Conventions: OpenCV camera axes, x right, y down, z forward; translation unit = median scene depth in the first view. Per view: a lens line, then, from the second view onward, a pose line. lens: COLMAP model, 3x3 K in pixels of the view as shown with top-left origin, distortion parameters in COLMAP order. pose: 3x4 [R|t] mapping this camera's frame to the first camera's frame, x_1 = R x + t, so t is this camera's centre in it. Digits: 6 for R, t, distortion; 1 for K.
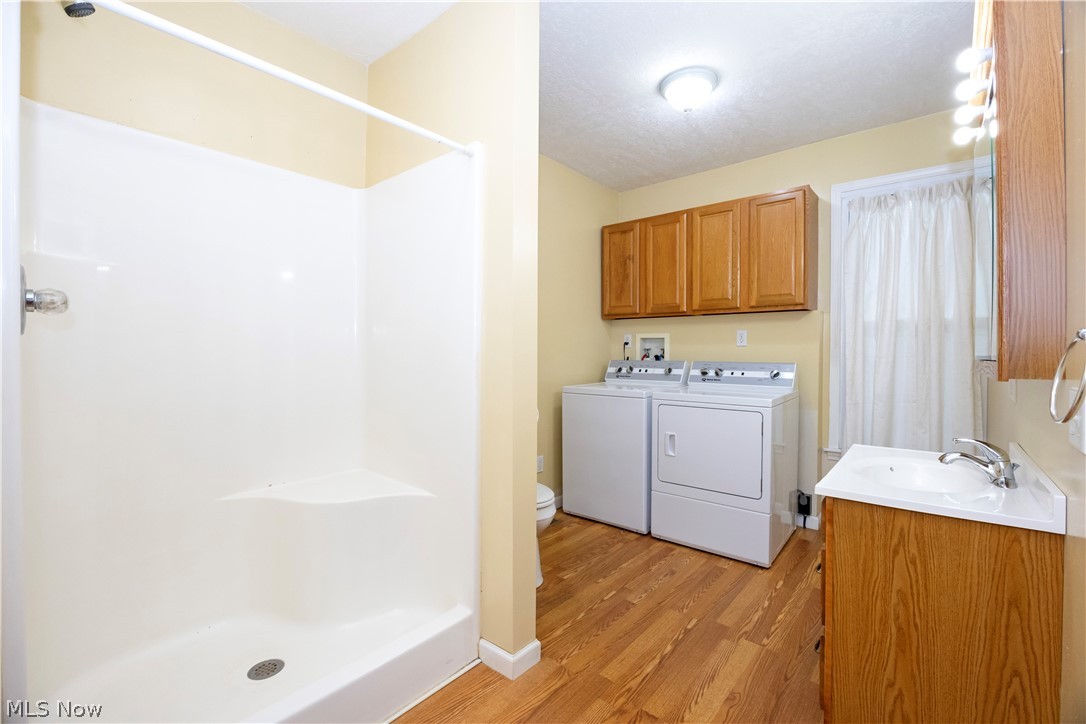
lens RADIAL K [[465.3, 0, 546.9], [0, 465.3, 361.7], [0, 0, 1]] dist [-0.013851, 0.000171]
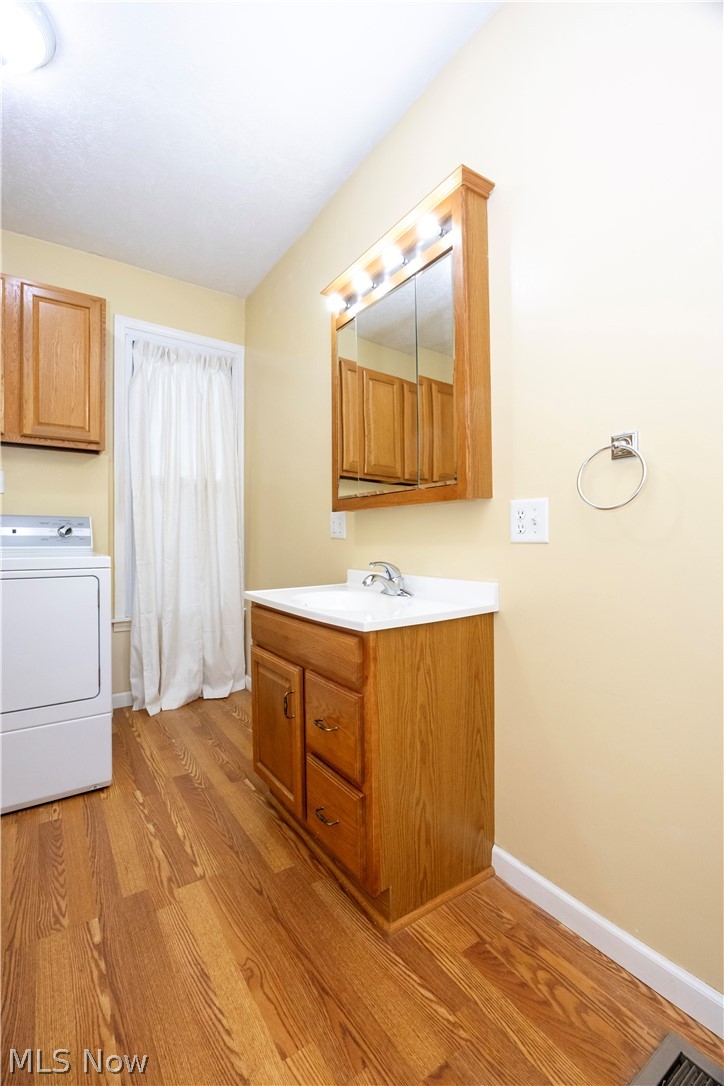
lens RADIAL K [[465.3, 0, 361.0], [0, 465.3, 540.6], [0, 0, 1]] dist [-0.013851, 0.000171]
pose [[0.261779, -0.006051, 0.965109, -0.109197], [0.020152, 0.999797, 0.000803, 0.054179], [-0.964918, 0.019238, 0.261847, 0.357158]]
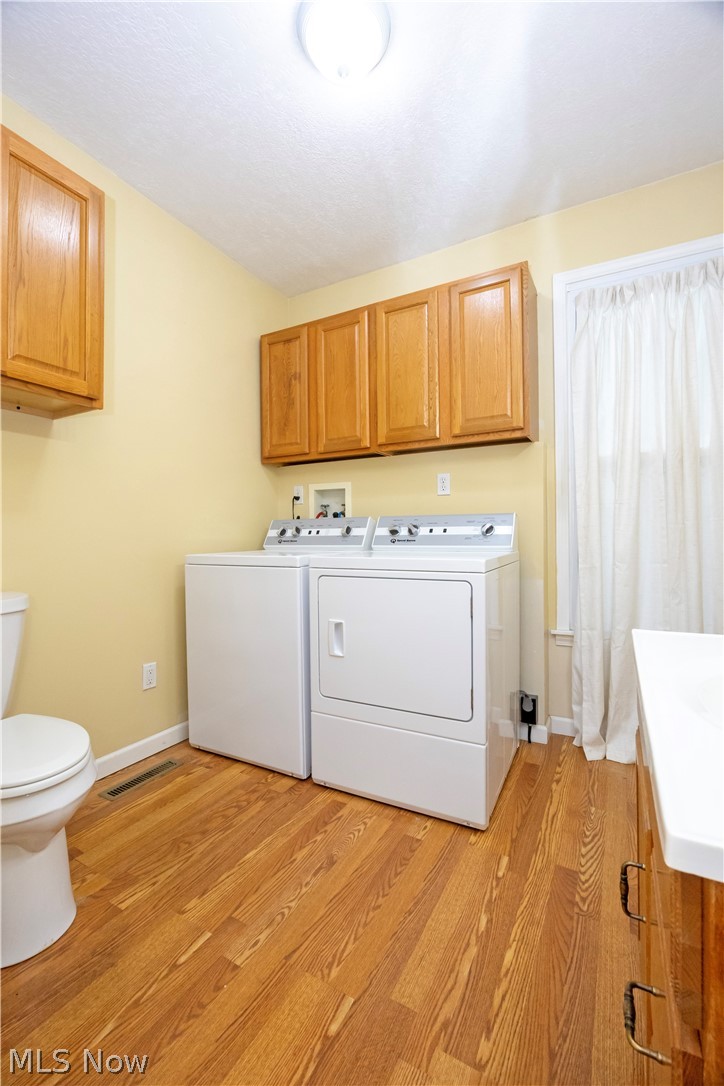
lens RADIAL K [[465.3, 0, 361.0], [0, 465.3, 540.6], [0, 0, 1]] dist [-0.013851, 0.000171]
pose [[0.980340, -0.013022, 0.196885, 0.170931], [0.015781, 0.999798, -0.012449, 0.052634], [-0.196683, 0.015311, 0.980348, 0.360094]]
